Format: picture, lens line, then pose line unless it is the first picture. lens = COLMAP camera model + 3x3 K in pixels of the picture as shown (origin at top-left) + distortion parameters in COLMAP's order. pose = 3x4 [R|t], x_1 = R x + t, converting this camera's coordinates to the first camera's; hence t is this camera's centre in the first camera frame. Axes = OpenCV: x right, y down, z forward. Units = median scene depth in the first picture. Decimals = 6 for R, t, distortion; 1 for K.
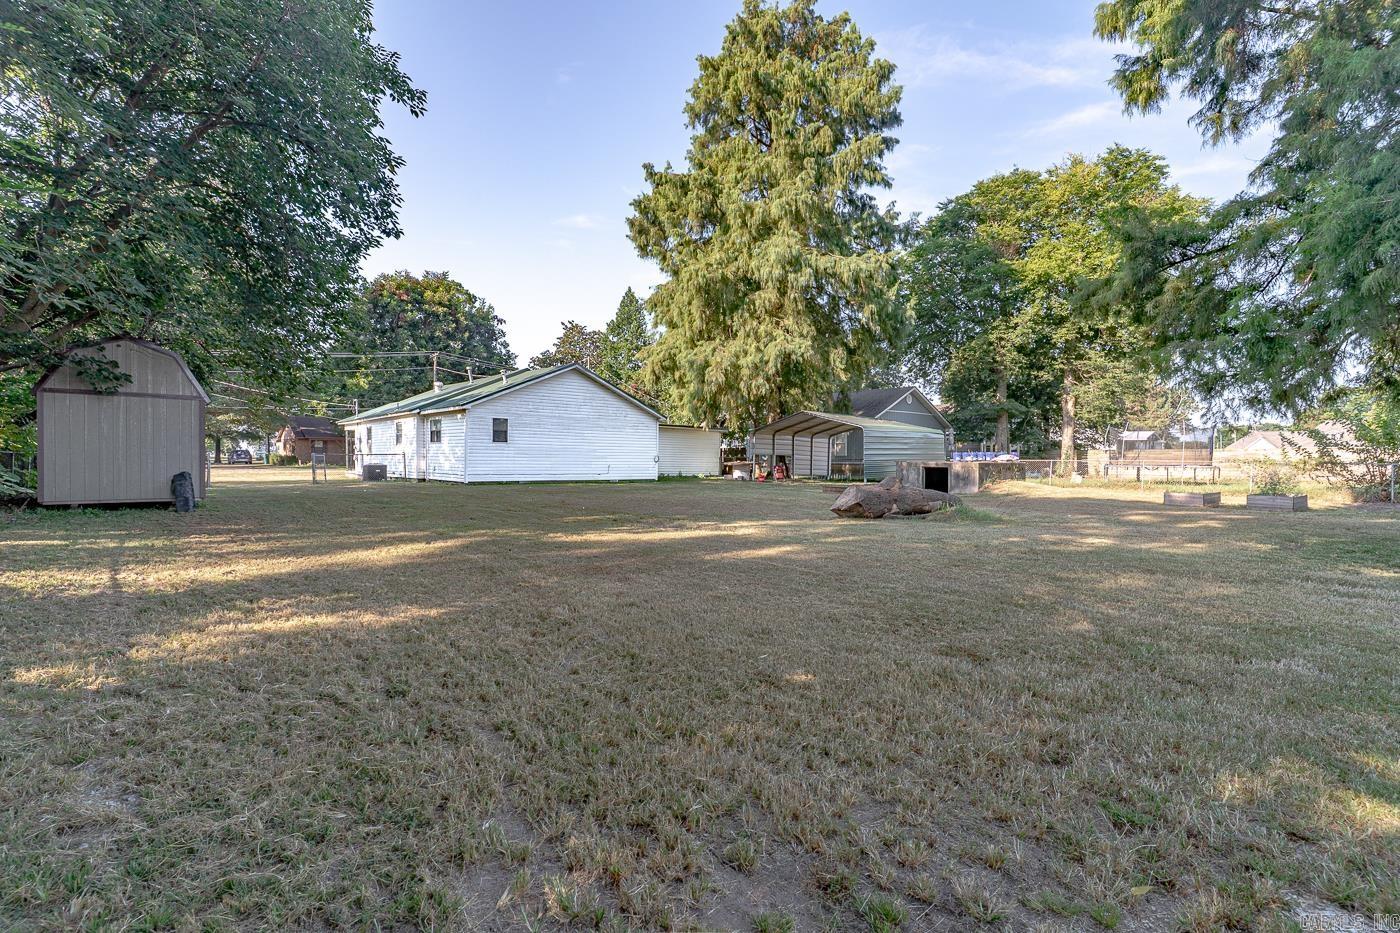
lens RADIAL K [[675.6, 0, 689.1], [0, 675.6, 472.5], [0, 0, 1]] dist [-0.001075, -0.000442]
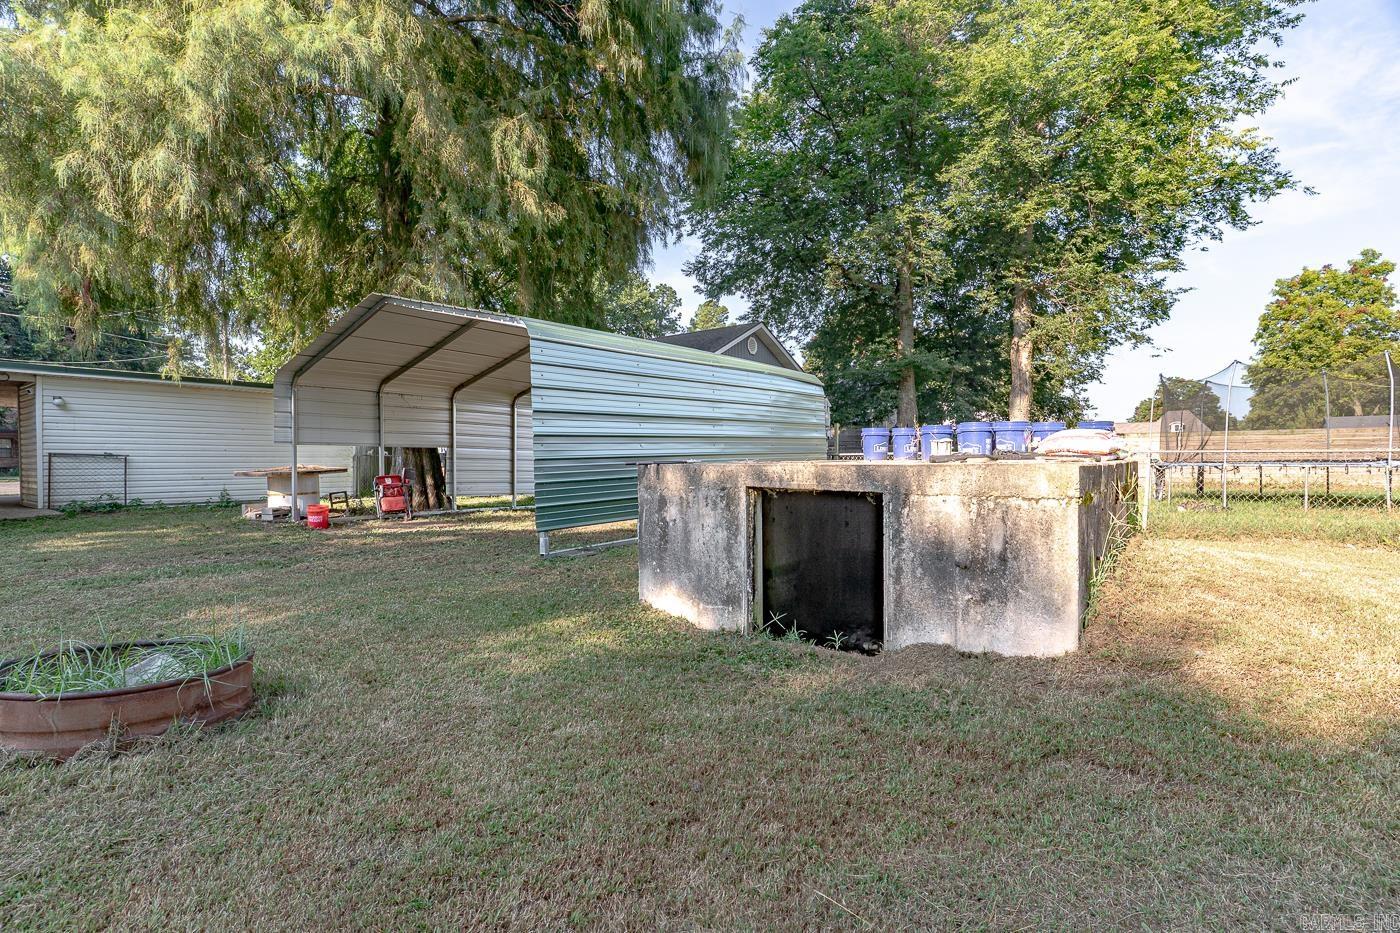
lens RADIAL K [[640.1, 0, 700.0], [0, 640.1, 466.5], [0, 0, 1]] dist [-0.000979, -0.000401]
pose [[0.980925, -0.014923, 0.193814, 0.257653], [0.015796, 0.999871, -0.002956, -0.012468], [-0.193745, 0.005961, 0.981034, 0.710384]]
